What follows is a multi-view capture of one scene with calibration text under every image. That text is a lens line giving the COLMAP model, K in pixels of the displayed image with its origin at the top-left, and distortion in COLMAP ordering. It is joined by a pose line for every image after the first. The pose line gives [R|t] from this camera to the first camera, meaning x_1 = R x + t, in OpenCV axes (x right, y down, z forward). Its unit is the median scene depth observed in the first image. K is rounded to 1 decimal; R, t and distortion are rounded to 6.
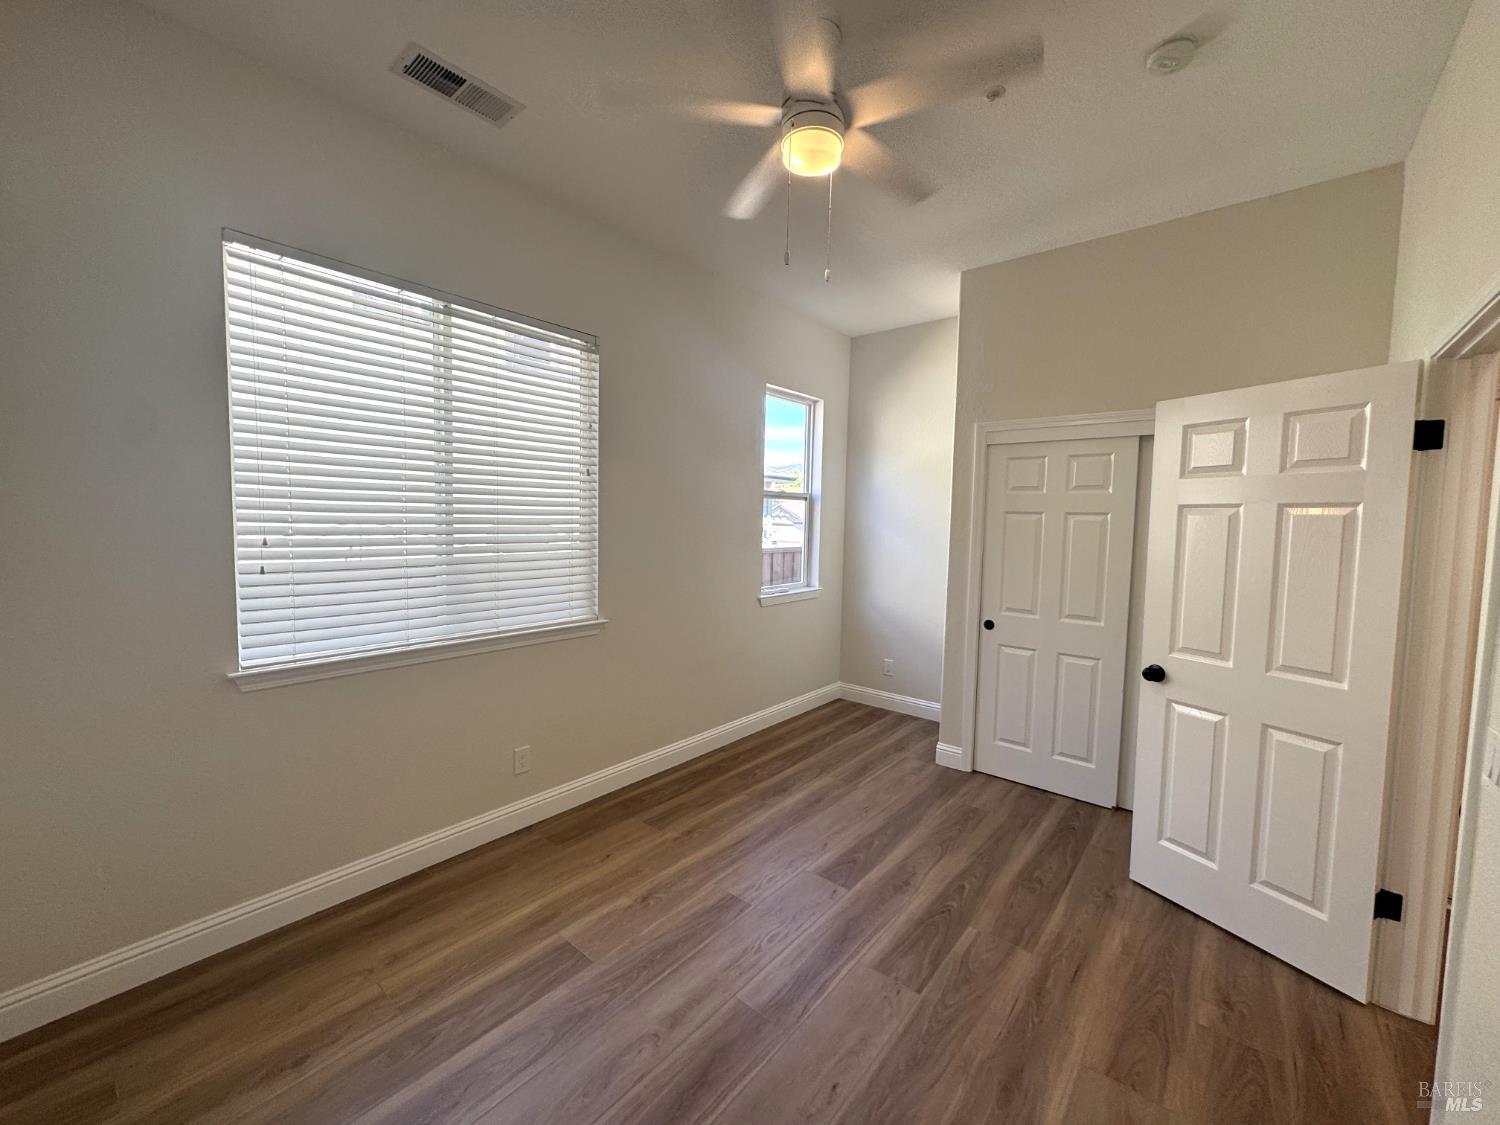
lens RADIAL K [[600.5, 0, 750.0], [0, 600.5, 562.5], [0, 0, 1]] dist [-0.002387, 0.000445]
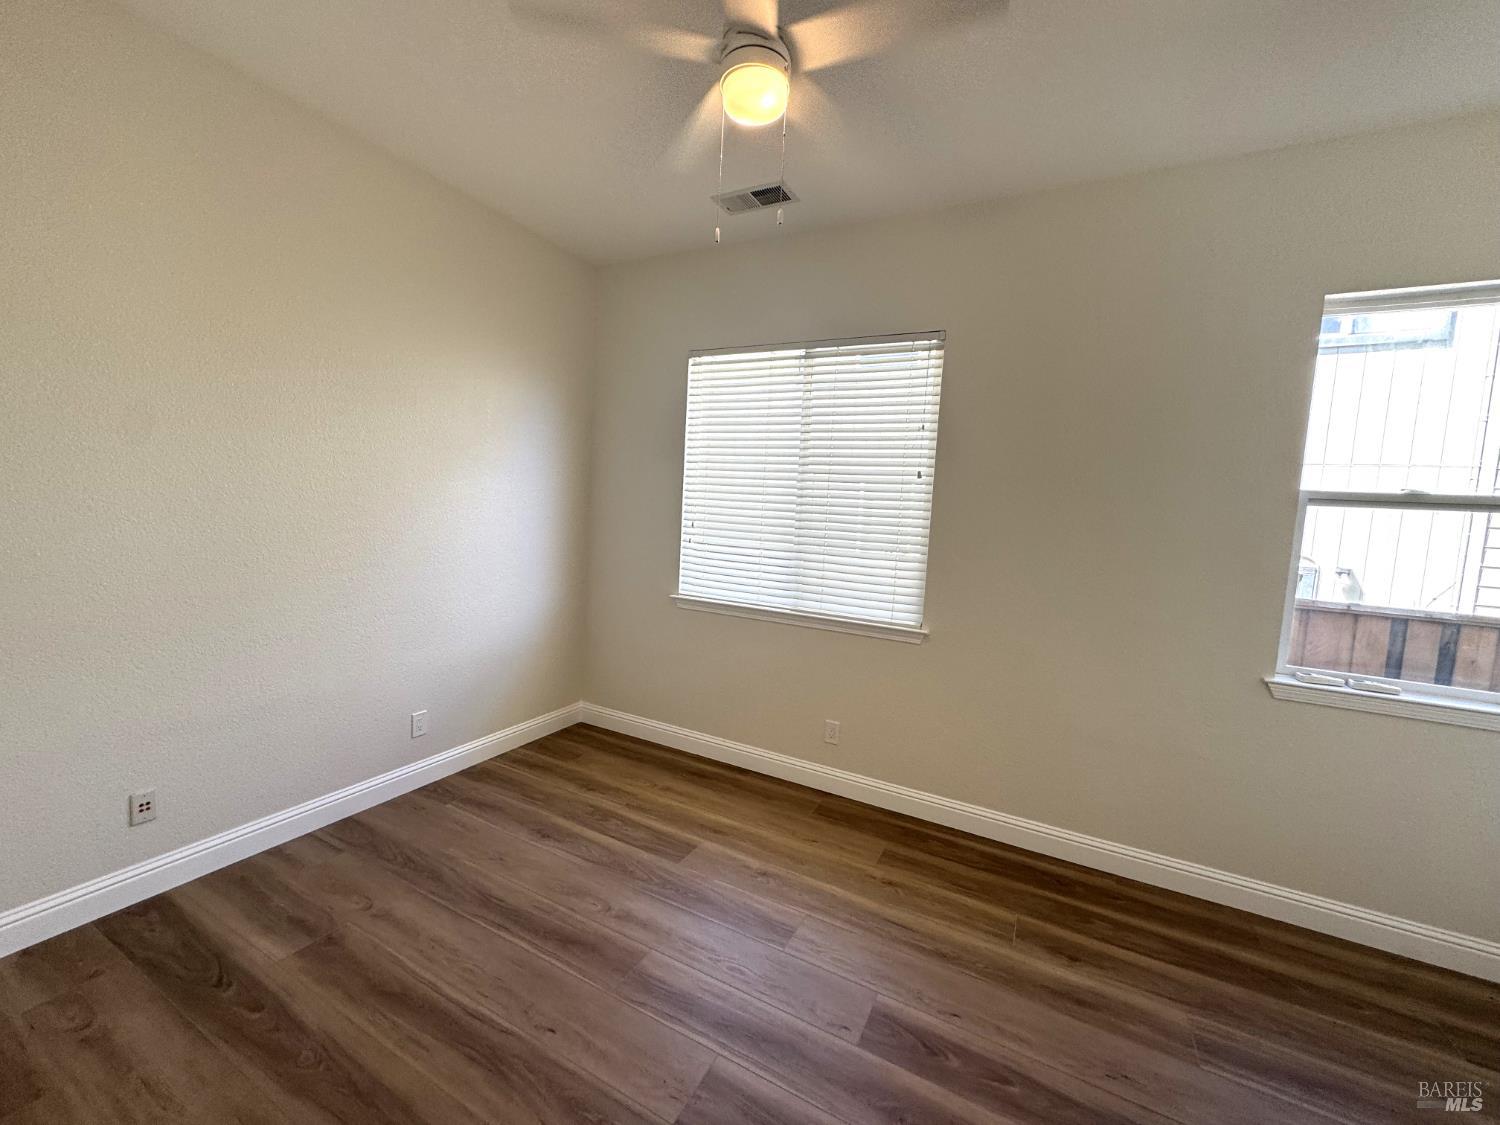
lens RADIAL K [[600.5, 0, 750.0], [0, 600.5, 562.5], [0, 0, 1]] dist [-0.002387, 0.000445]
pose [[0.209080, 0.080172, -0.974606, 0.773981], [-0.125476, 0.990595, 0.054569, -0.035216], [0.969815, 0.110881, 0.217174, 0.661908]]
